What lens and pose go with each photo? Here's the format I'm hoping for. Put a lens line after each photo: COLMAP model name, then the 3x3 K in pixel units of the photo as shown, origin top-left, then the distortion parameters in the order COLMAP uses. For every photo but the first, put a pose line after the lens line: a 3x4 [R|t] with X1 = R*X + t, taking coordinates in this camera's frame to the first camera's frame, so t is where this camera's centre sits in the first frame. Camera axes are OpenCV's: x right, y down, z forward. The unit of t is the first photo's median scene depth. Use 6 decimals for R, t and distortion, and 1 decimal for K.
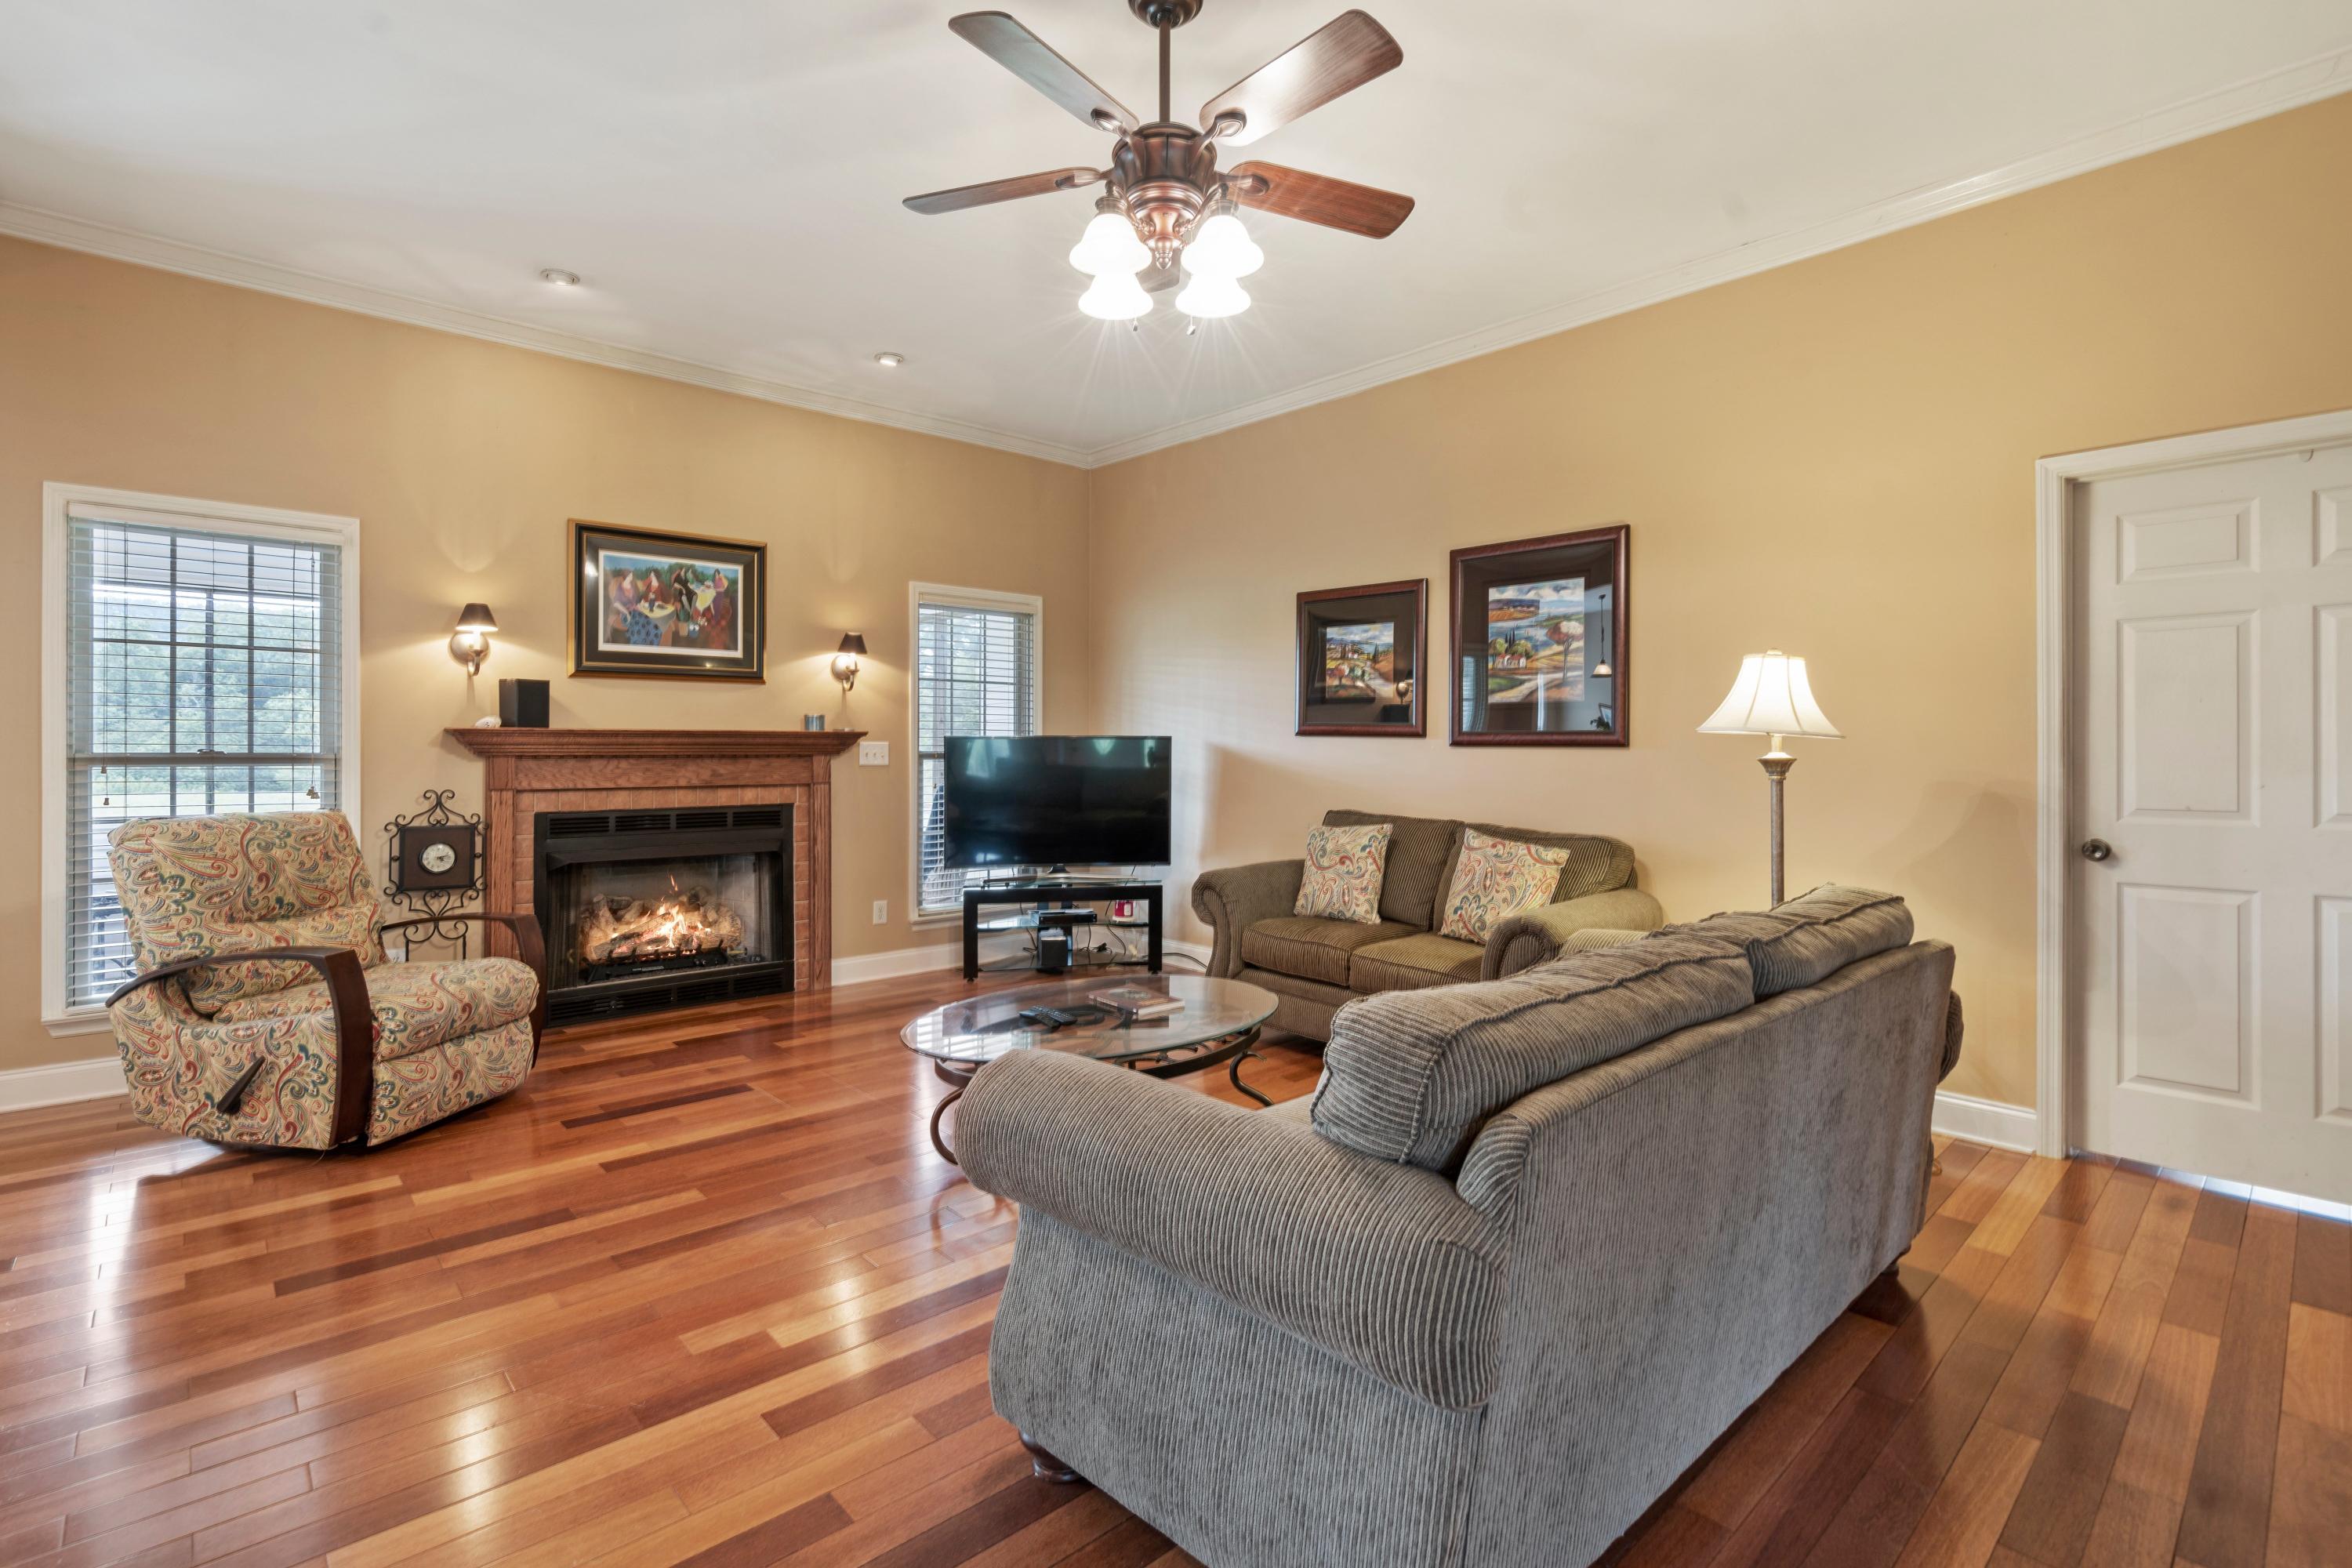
lens RADIAL K [[1104.8, 0, 1181.3], [0, 1104.8, 759.1], [0, 0, 1]] dist [-0.002351, 0.000446]
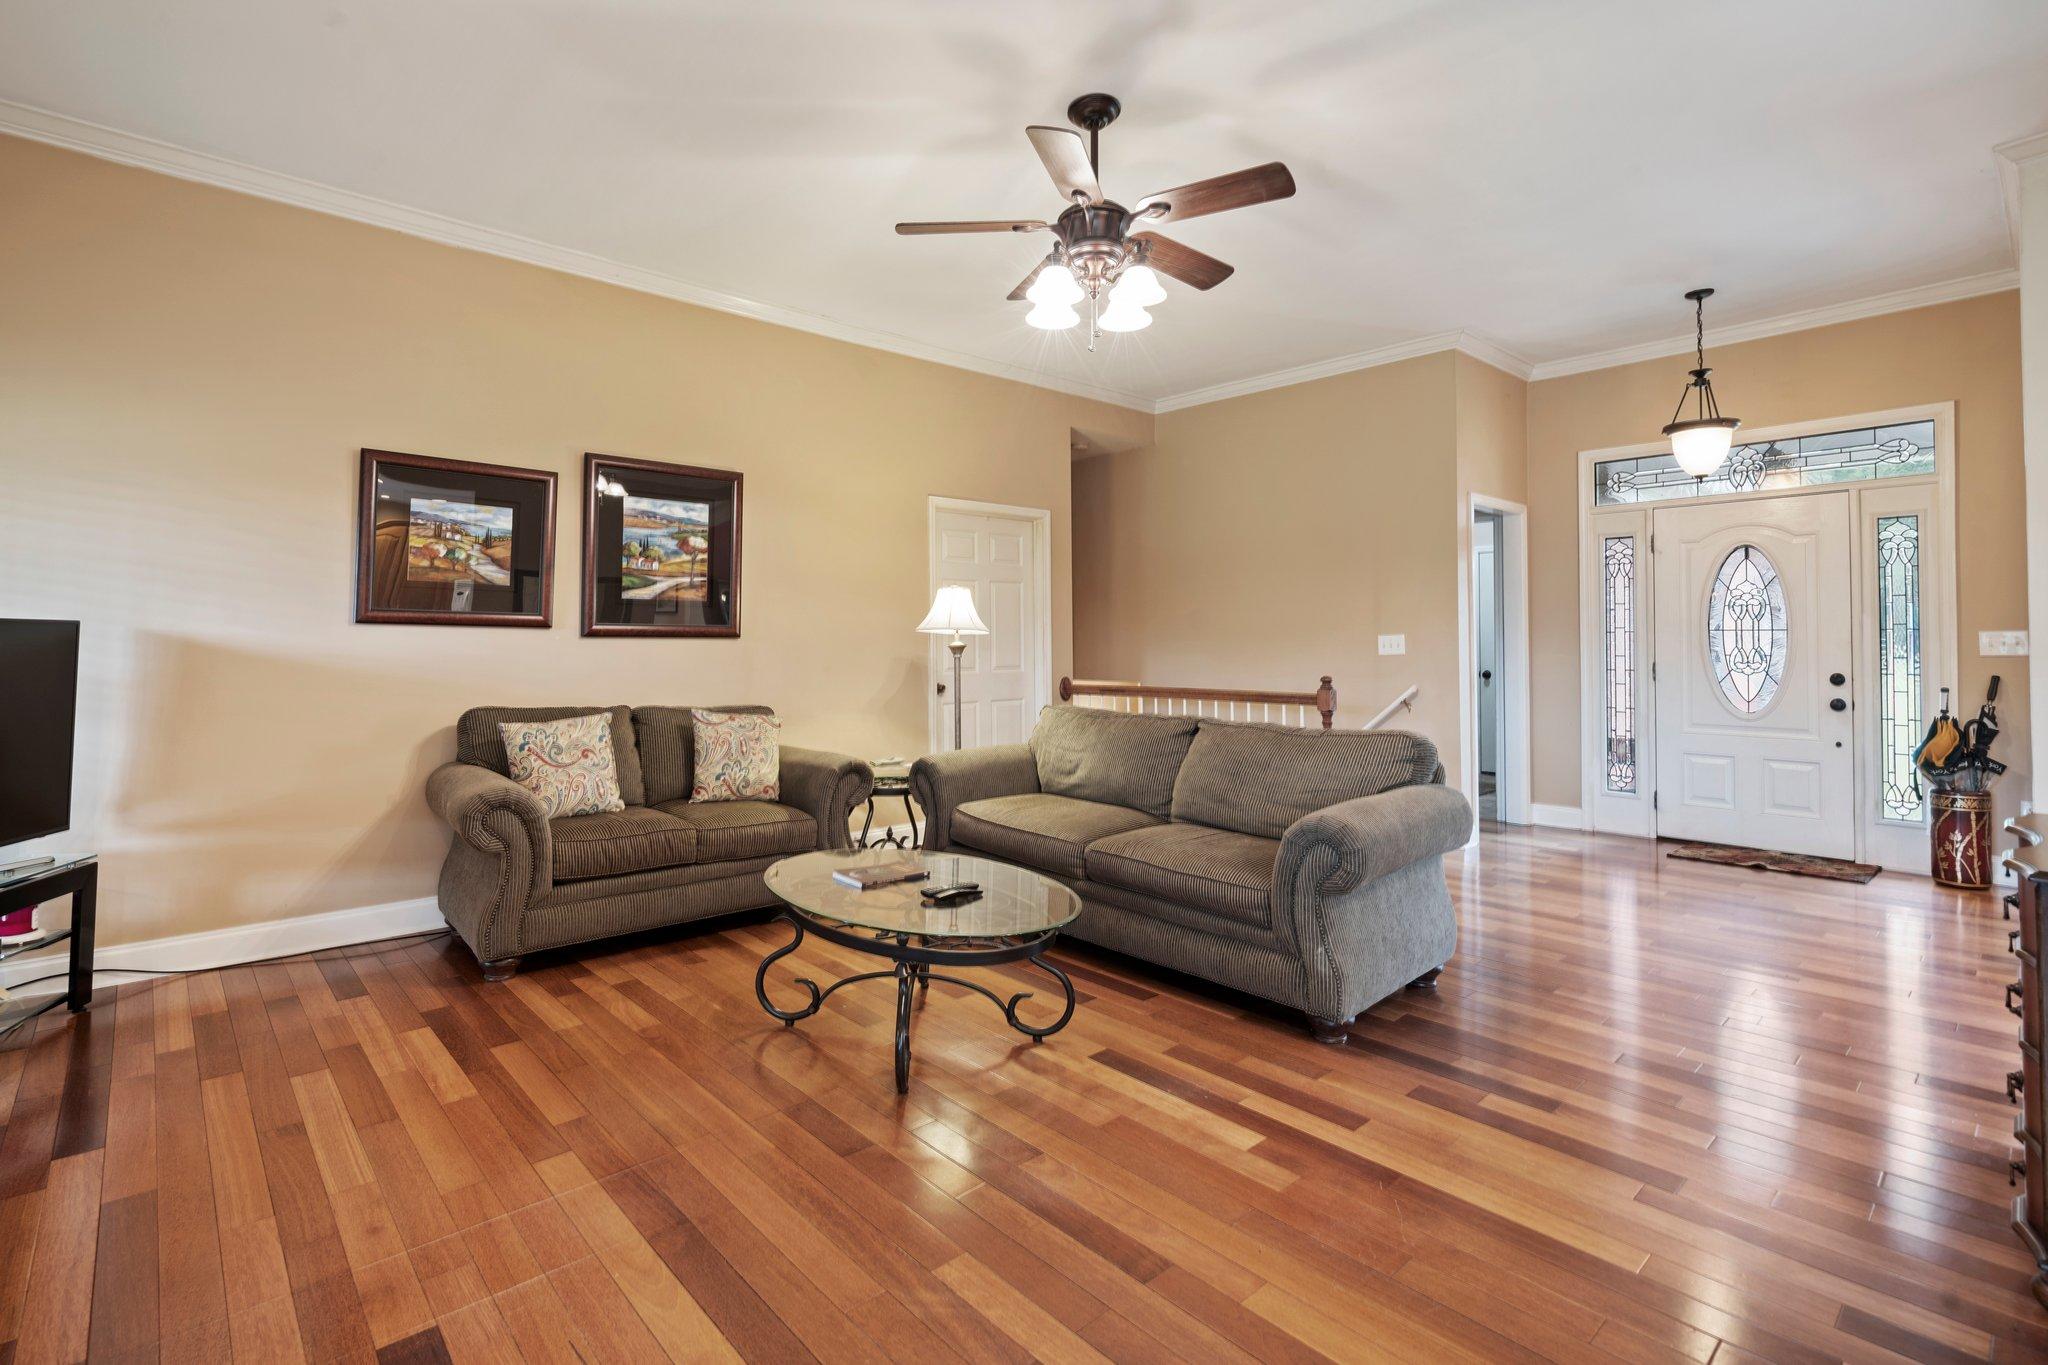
lens RADIAL K [[937.9, 0, 1001.6], [0, 937.9, 633.4], [0, 0, 1]] dist [-0.002522, 0.000077]
pose [[0.018499, 0.002724, 0.999825, -0.677633], [0.007754, 0.999966, -0.002868, -0.010161], [-0.999799, 0.007806, 0.018477, 0.615160]]
